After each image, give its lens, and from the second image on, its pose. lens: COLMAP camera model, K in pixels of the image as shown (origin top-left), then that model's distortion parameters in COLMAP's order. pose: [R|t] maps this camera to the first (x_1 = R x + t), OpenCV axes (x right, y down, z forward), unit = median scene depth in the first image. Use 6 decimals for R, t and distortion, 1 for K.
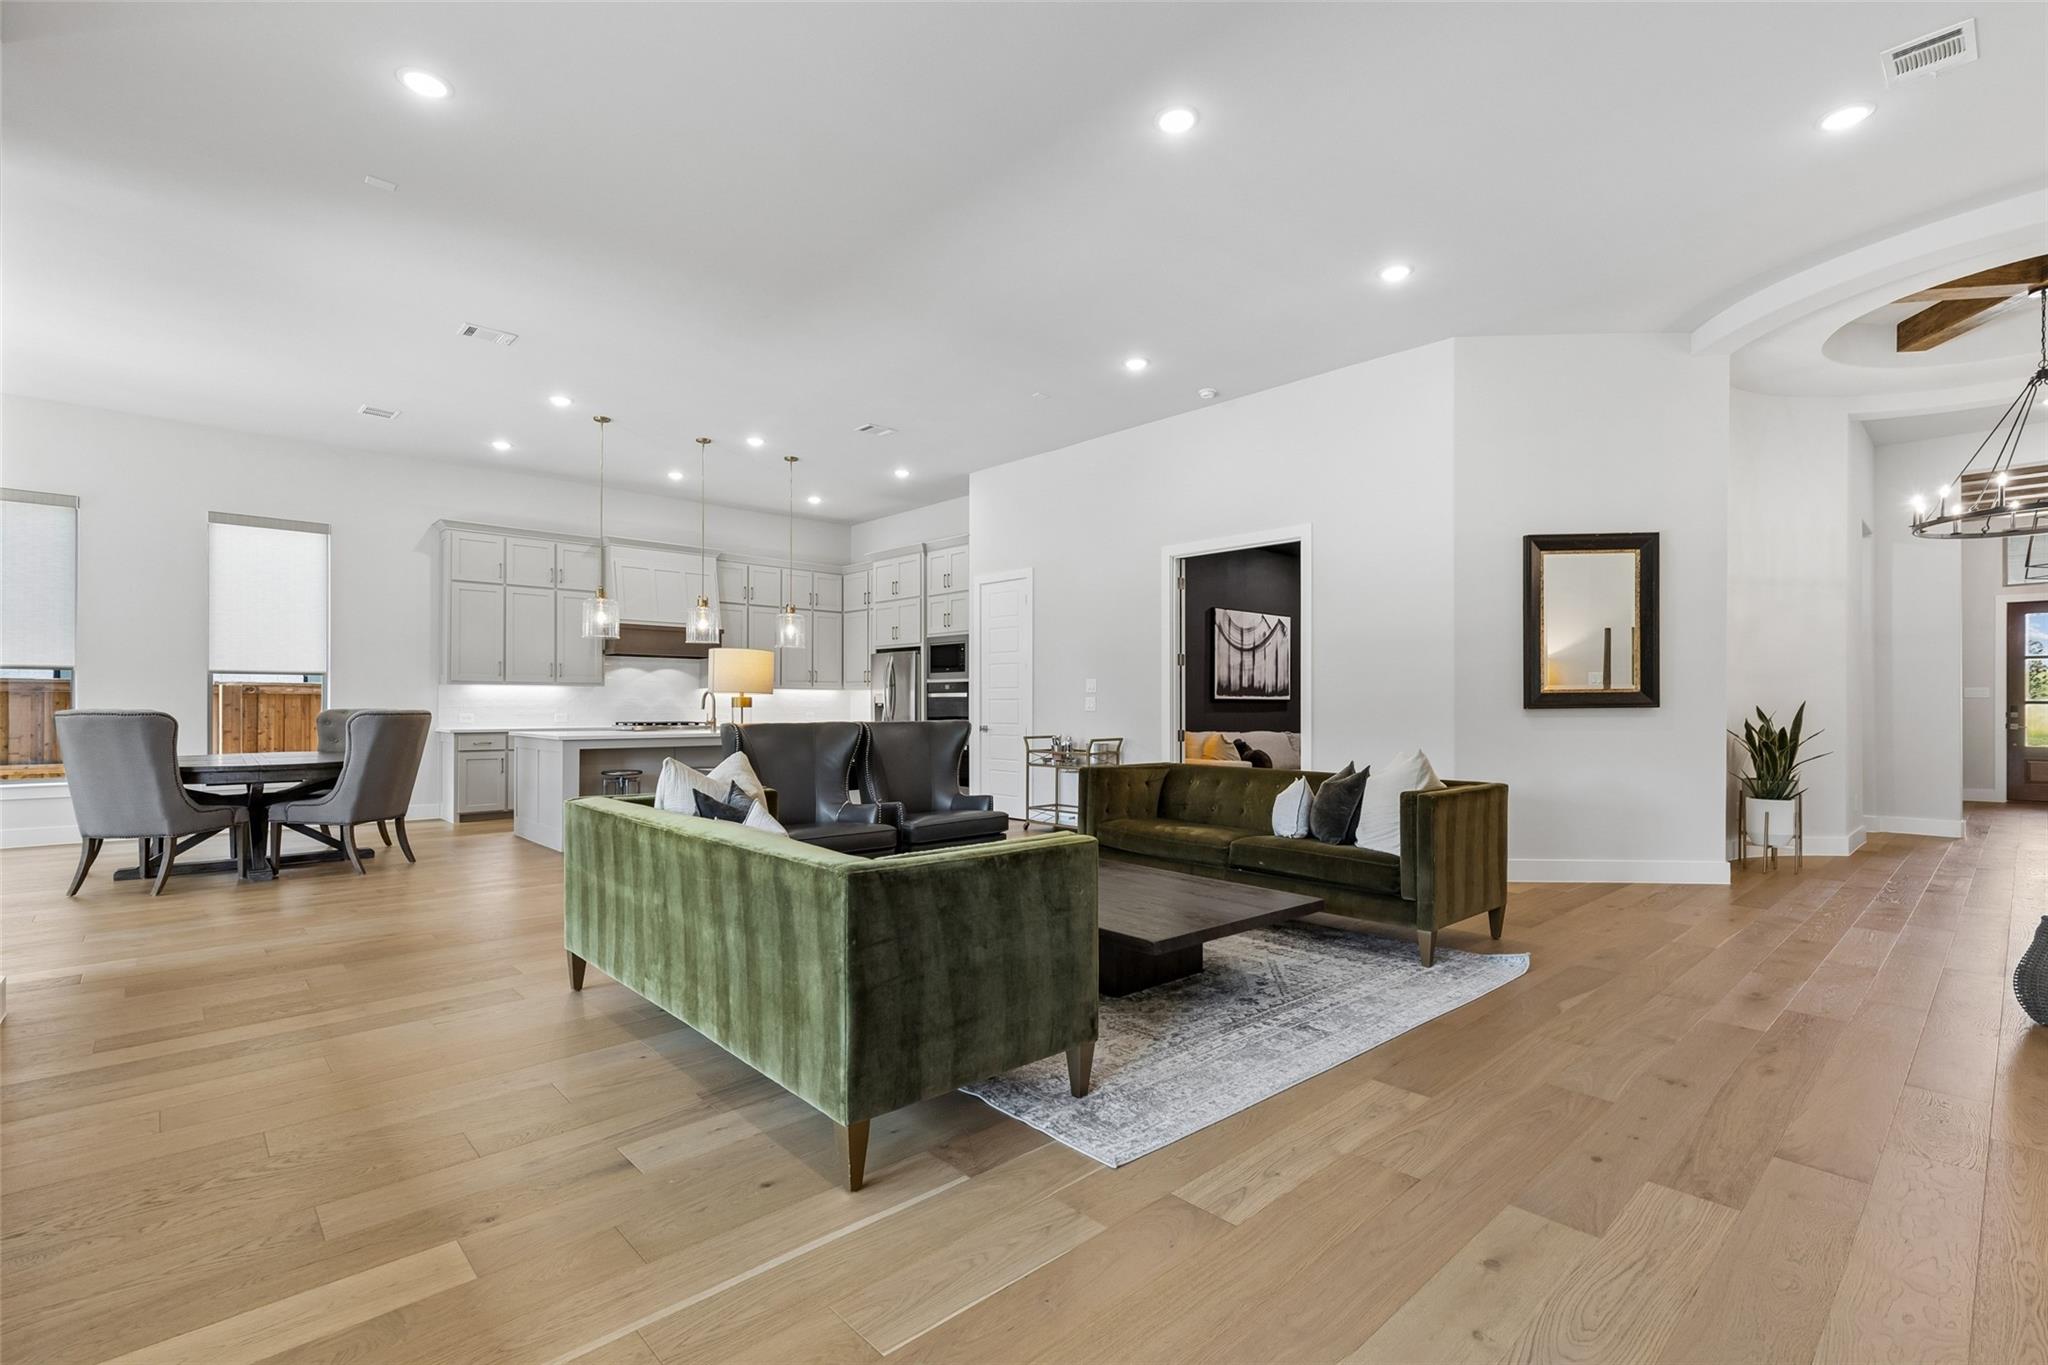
lens RADIAL K [[935.8, 0, 1039.8], [0, 935.8, 697.9], [0, 0, 1]] dist [0.000185, 0.000100]
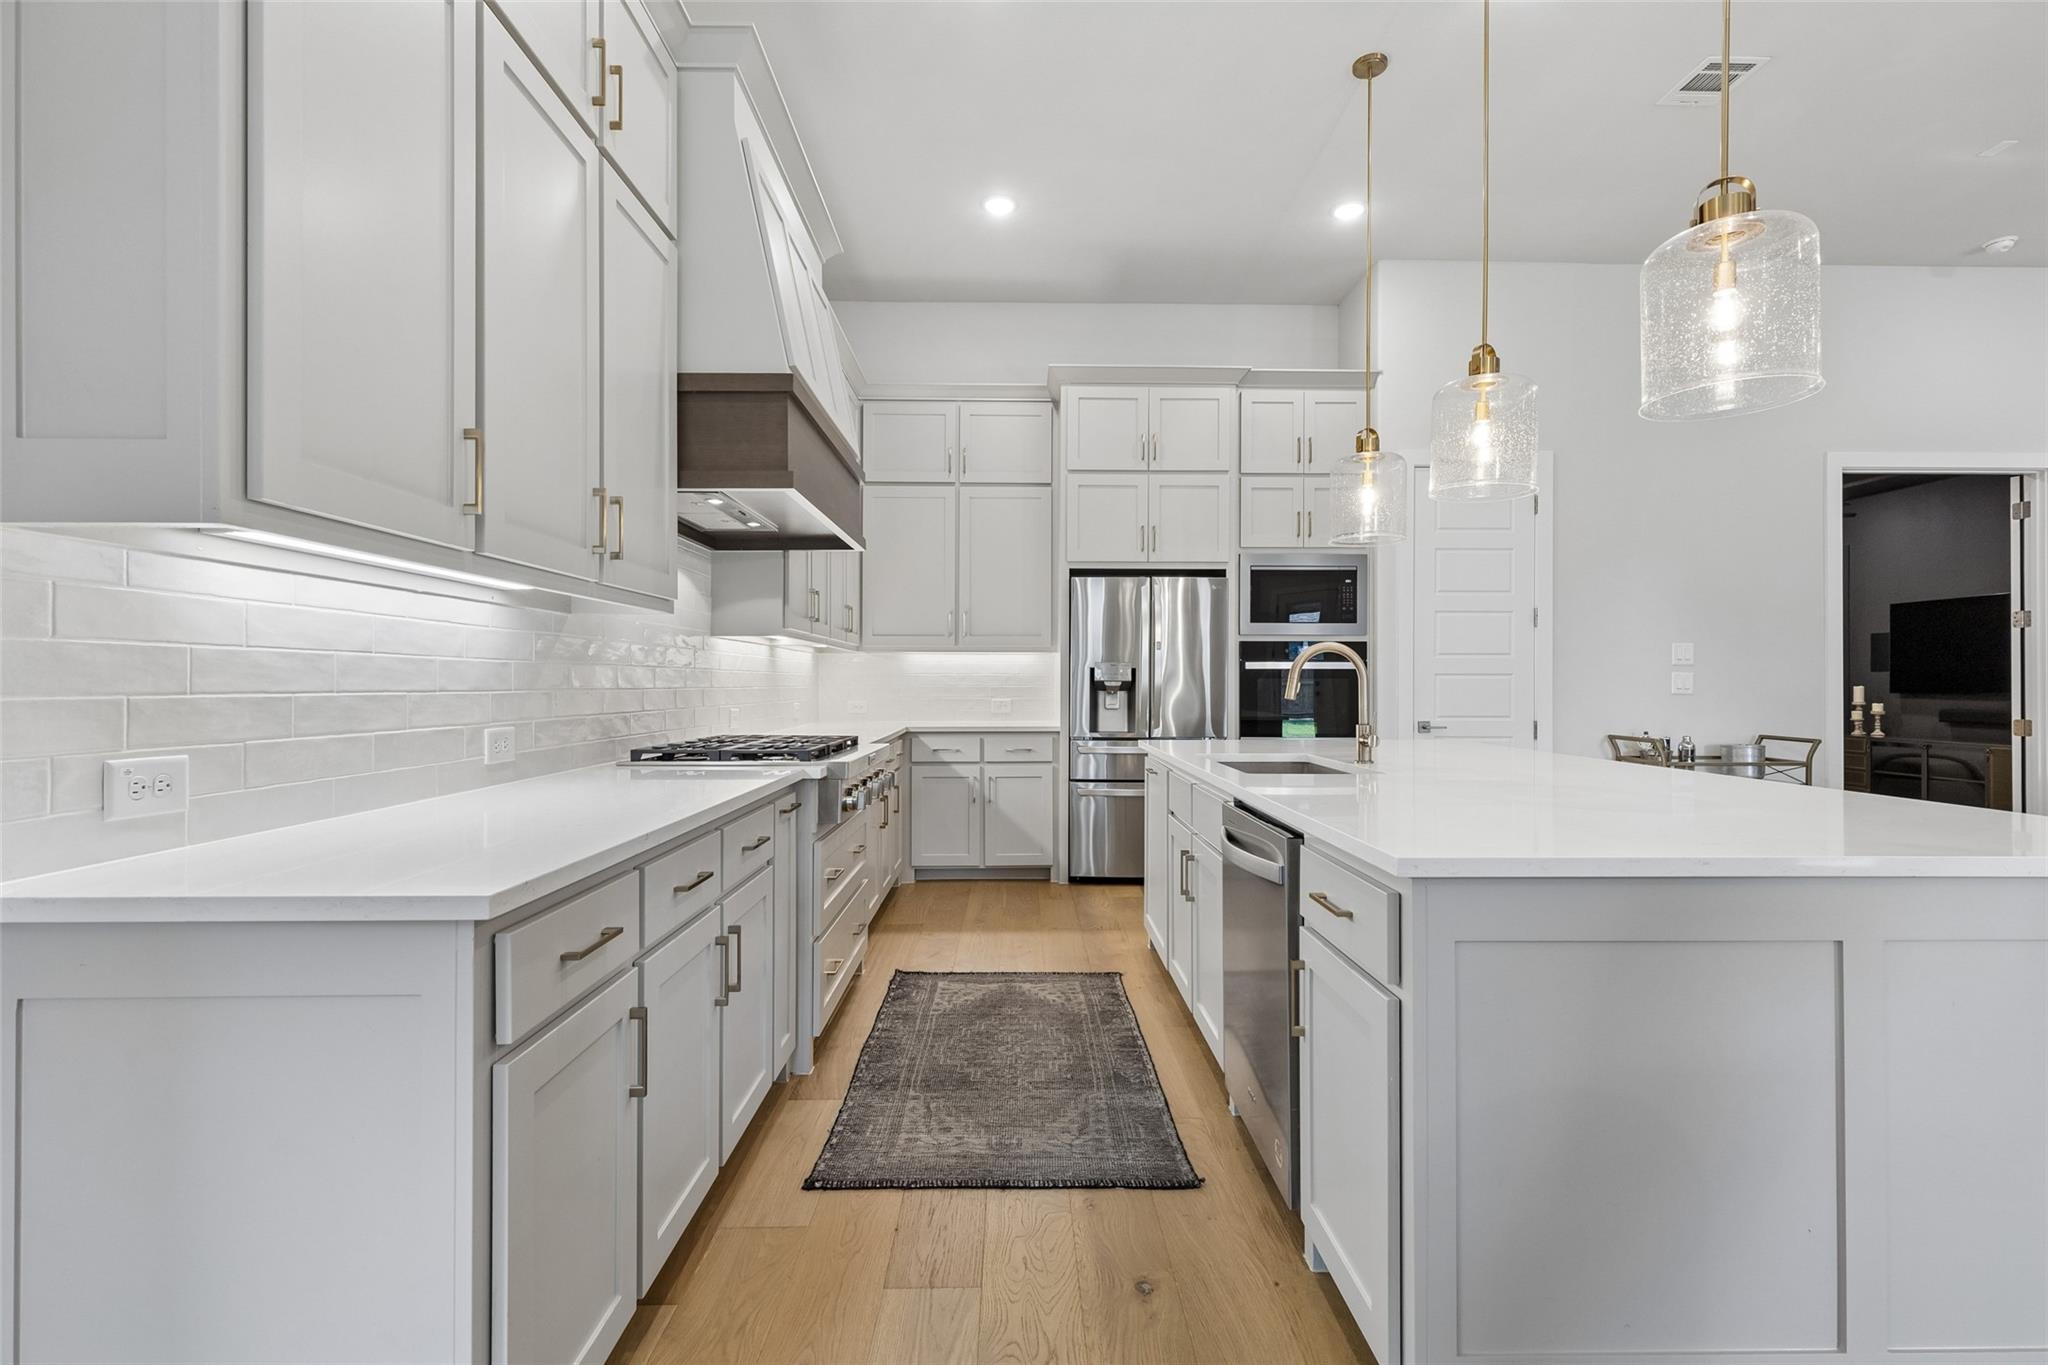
lens RADIAL K [[935.8, 0, 1030.4], [0, 935.8, 674.0], [0, 0, 1]] dist [0.000185, 0.000100]
pose [[0.667097, -0.002782, 0.744966, -0.617589], [-0.006350, 0.999935, 0.009420, -0.001955], [-0.744944, -0.011015, 0.667036, 0.783990]]
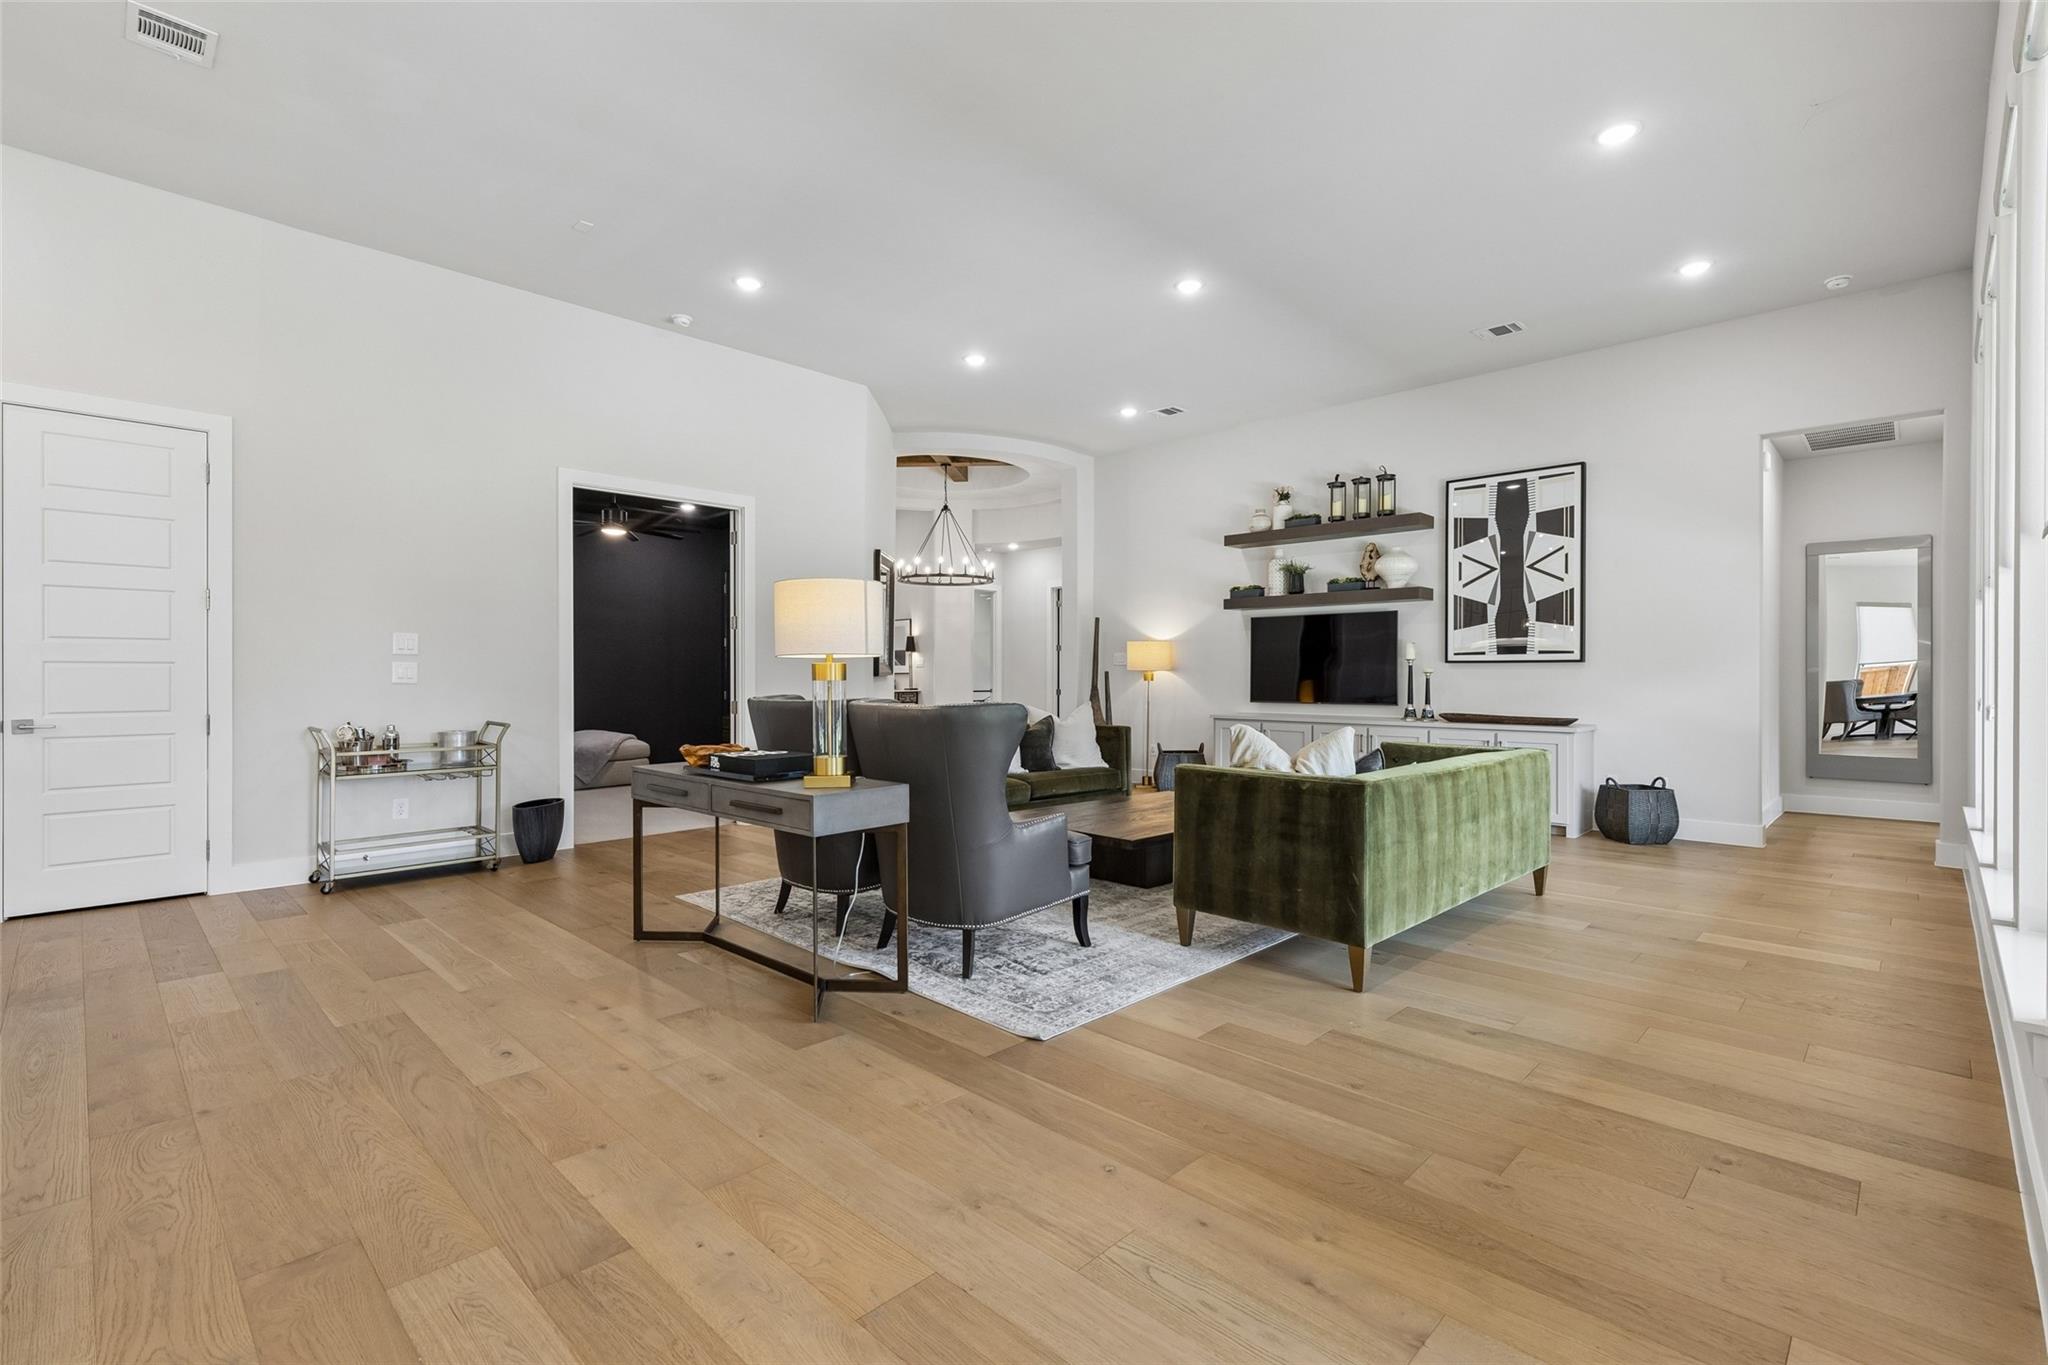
lens RADIAL K [[935.8, 0, 1030.7], [0, 935.8, 675.3], [0, 0, 1]] dist [0.000185, 0.000100]
pose [[-0.055567, -0.000262, 0.998455, -0.528184], [-0.009024, 0.999959, -0.000240, 0.004325], [-0.998414, -0.009024, -0.055568, 0.525533]]
